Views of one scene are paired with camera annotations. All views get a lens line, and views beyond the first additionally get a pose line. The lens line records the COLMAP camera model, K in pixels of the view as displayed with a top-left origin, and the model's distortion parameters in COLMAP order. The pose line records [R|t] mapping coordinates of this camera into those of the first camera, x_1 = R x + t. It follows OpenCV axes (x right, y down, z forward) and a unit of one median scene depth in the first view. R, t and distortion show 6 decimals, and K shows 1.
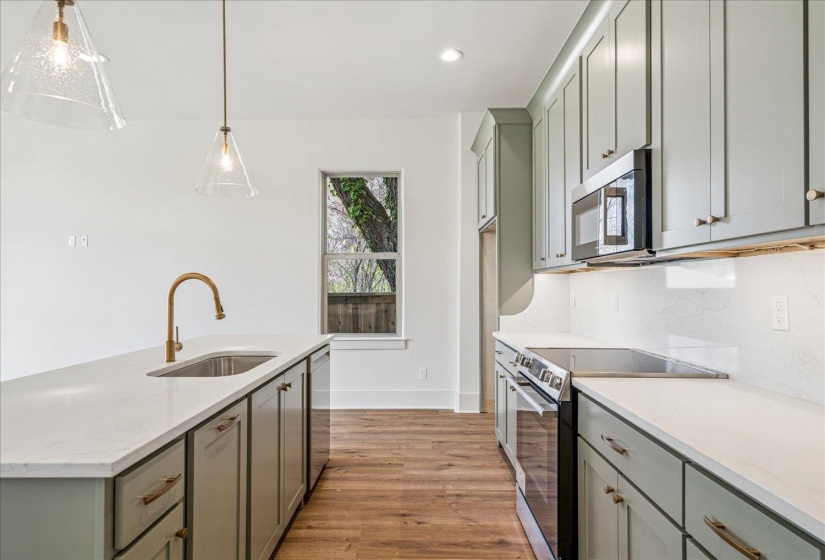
lens RADIAL K [[458.3, 0, 415.6], [0, 458.3, 280.6], [0, 0, 1]] dist [0.005832, 0.004395]
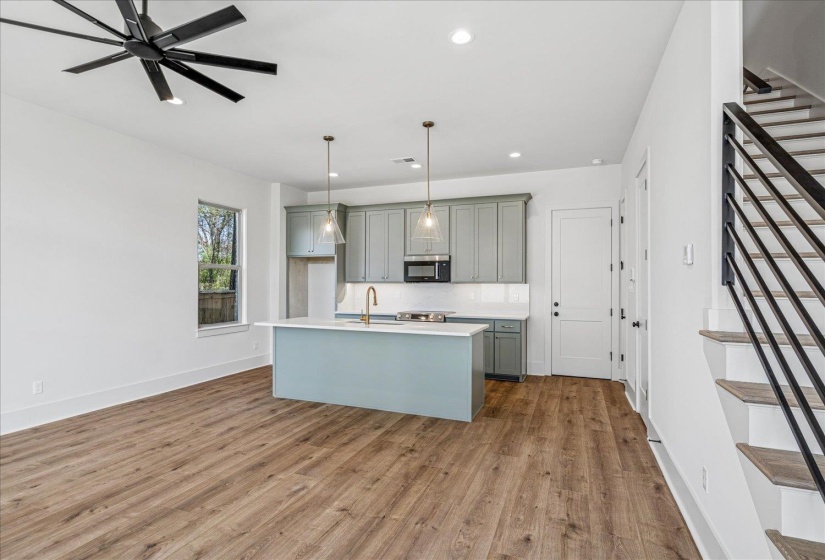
lens RADIAL K [[419.1, 0, 410.8], [0, 419.1, 282.9], [0, 0, 1]] dist [0.000991, 0.001928]
pose [[0.360624, 0.006306, 0.932690, -1.524492], [-0.021036, 0.999778, 0.001374, -0.027003], [-0.932474, -0.020116, 0.360676, 0.014253]]
